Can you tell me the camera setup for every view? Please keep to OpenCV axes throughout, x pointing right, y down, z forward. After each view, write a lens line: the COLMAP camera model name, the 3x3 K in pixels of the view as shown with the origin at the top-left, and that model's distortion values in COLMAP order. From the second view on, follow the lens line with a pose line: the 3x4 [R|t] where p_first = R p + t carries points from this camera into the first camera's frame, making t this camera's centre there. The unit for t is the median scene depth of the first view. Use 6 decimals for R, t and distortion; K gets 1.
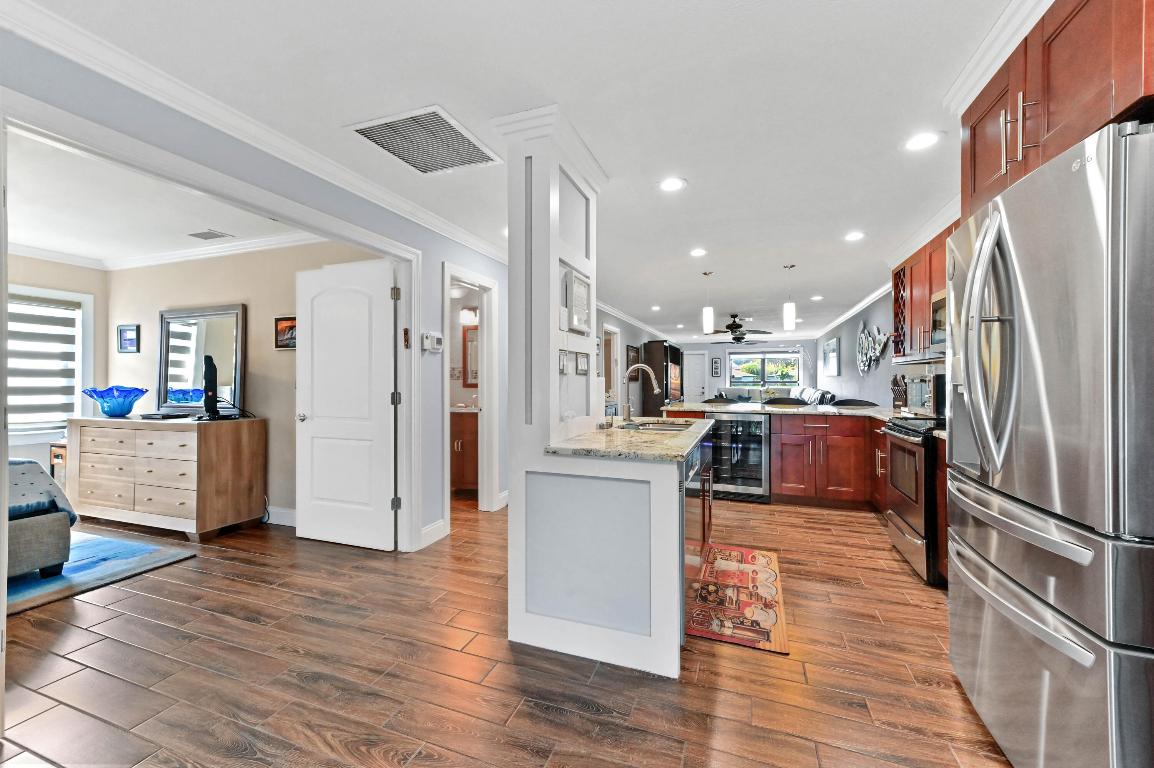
lens RADIAL K [[459.6, 0, 577.0], [0, 459.6, 384.0], [0, 0, 1]] dist [0.014543, 0.000026]
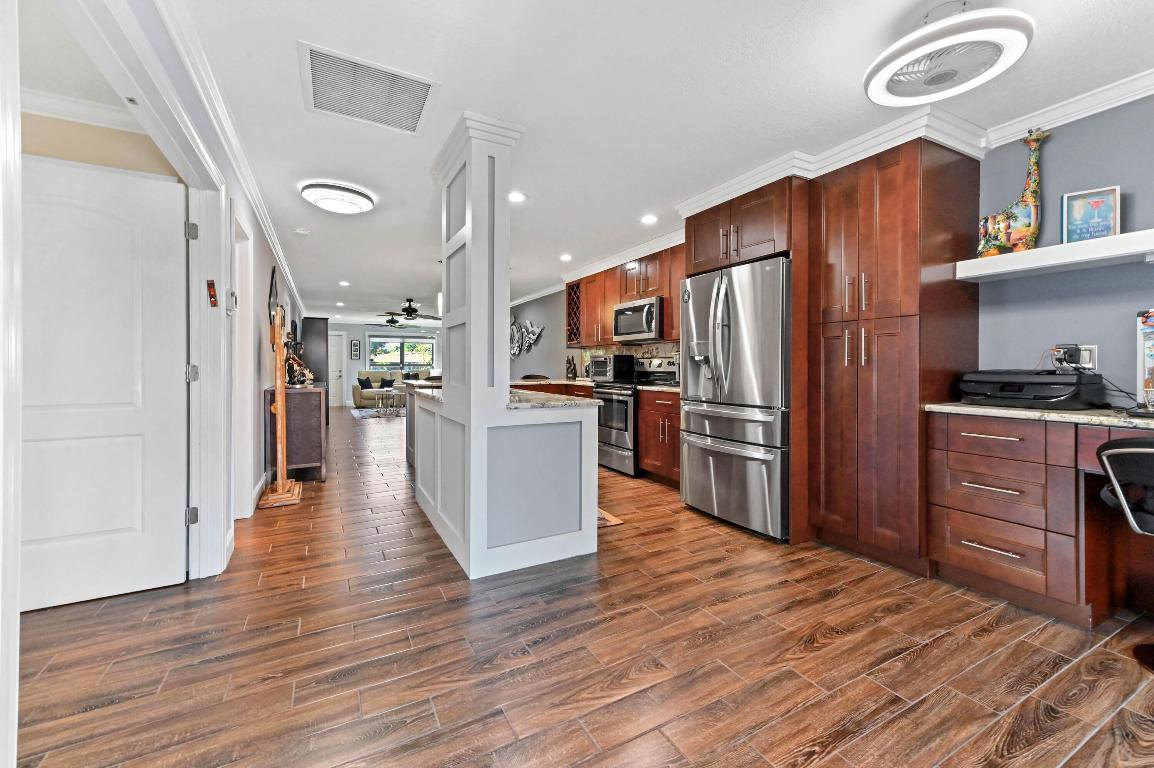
lens RADIAL K [[462.3, 0, 577.2], [0, 462.3, 378.7], [0, 0, 1]] dist [0.012943, 0.000112]
pose [[0.652917, -0.020918, 0.757141, -0.605819], [0.006527, 0.999737, 0.021992, 0.029587], [-0.757401, -0.009417, 0.652882, 0.049808]]
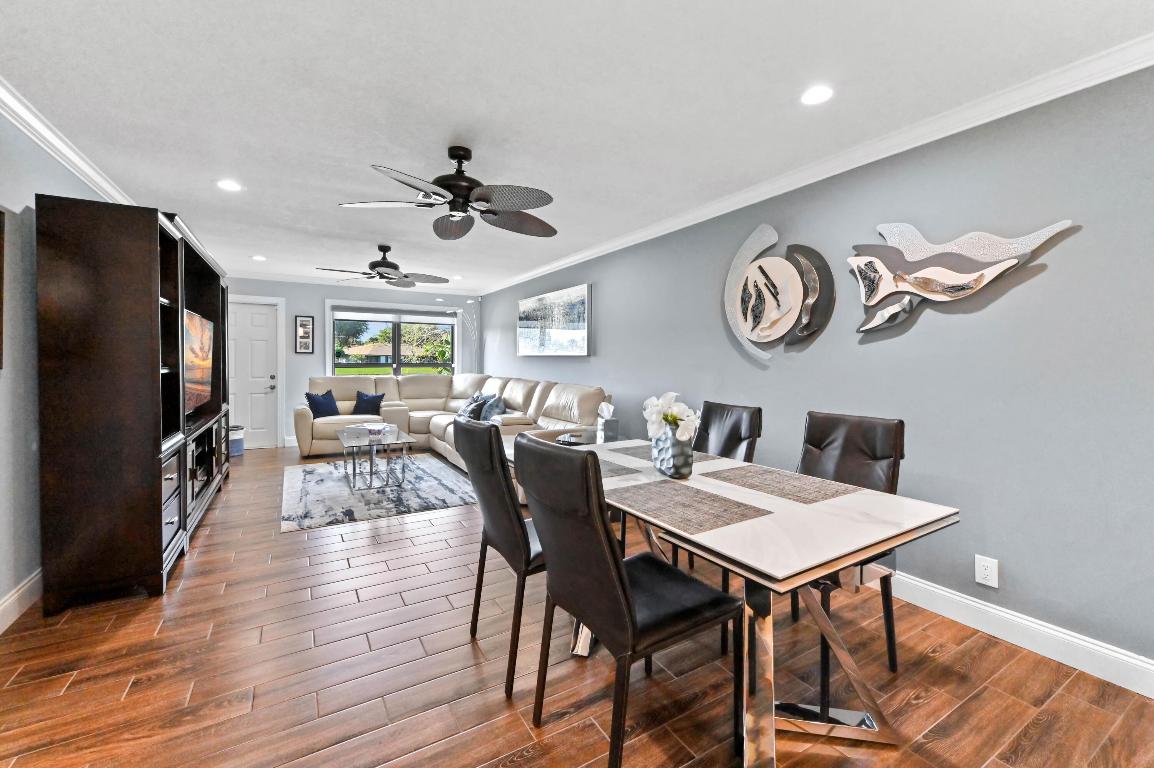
lens RADIAL K [[469.5, 0, 579.2], [0, 469.5, 365.0], [0, 0, 1]] dist [0.000922, -0.011942]
pose [[0.611393, -0.000084, 0.791327, 0.425394], [-0.000702, 1.000000, 0.000648, -0.023745], [-0.791327, -0.000952, 0.611393, 2.195781]]
